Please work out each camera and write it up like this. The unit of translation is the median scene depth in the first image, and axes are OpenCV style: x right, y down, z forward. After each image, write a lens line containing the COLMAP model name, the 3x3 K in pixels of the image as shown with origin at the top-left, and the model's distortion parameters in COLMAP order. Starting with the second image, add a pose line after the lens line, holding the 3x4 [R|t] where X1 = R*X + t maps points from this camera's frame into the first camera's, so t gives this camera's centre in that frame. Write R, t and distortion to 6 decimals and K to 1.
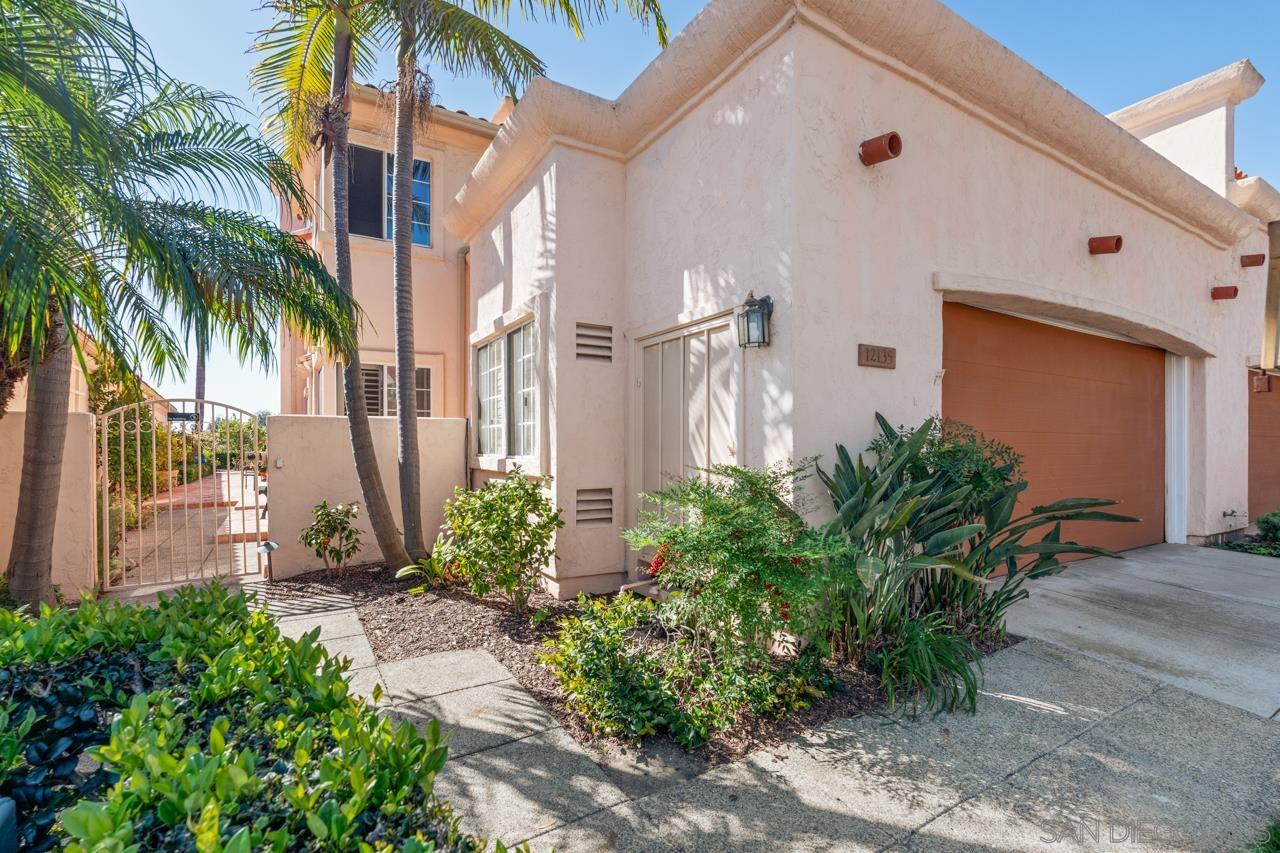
lens RADIAL K [[566.0, 0, 634.7], [0, 566.0, 430.7], [0, 0, 1]] dist [-0.005683, -0.000007]
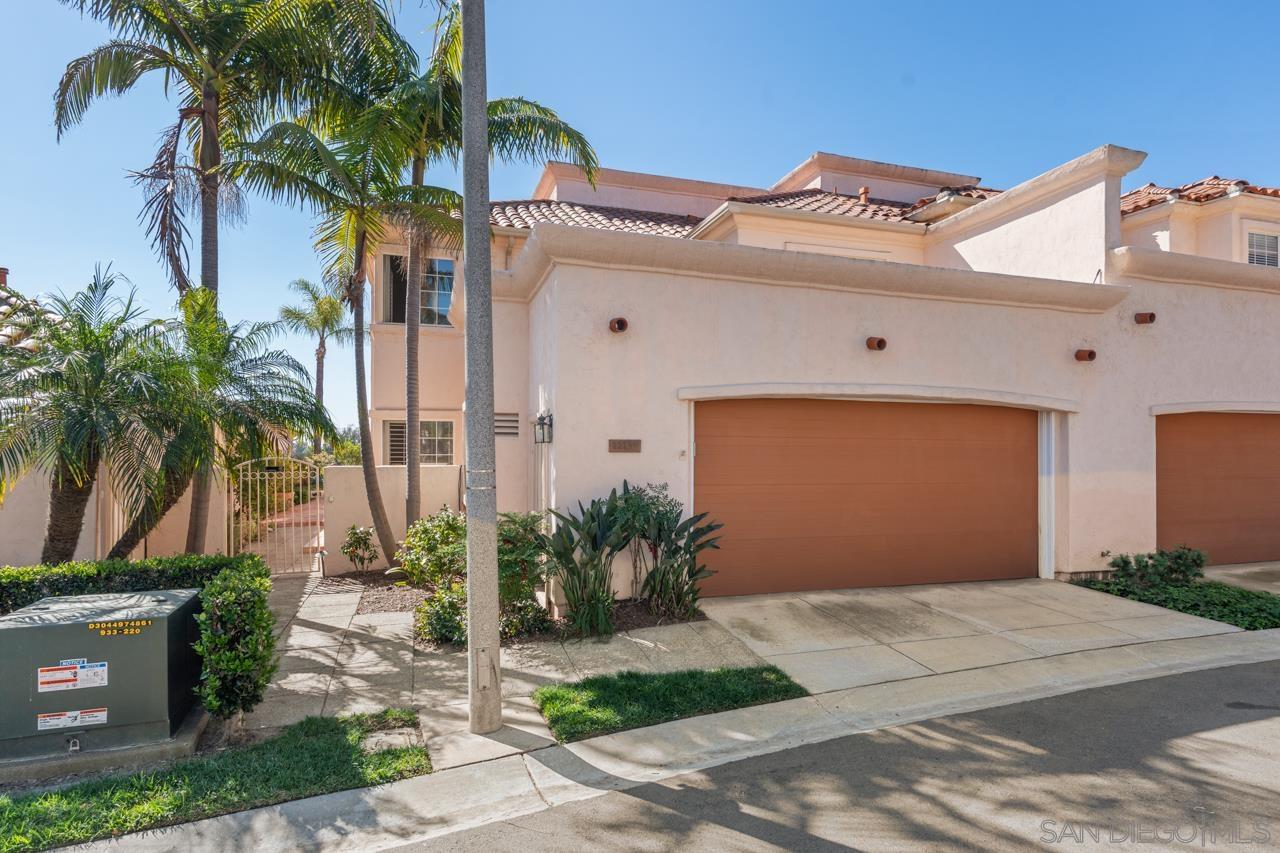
lens RADIAL K [[664.0, 0, 644.5], [0, 664.0, 434.8], [0, 0, 1]] dist [-0.004180, -0.000390]
pose [[0.978248, -0.005492, -0.207368, 0.590271], [0.002315, 0.999876, -0.015559, -0.088524], [0.207428, 0.014741, 0.978139, -0.593837]]
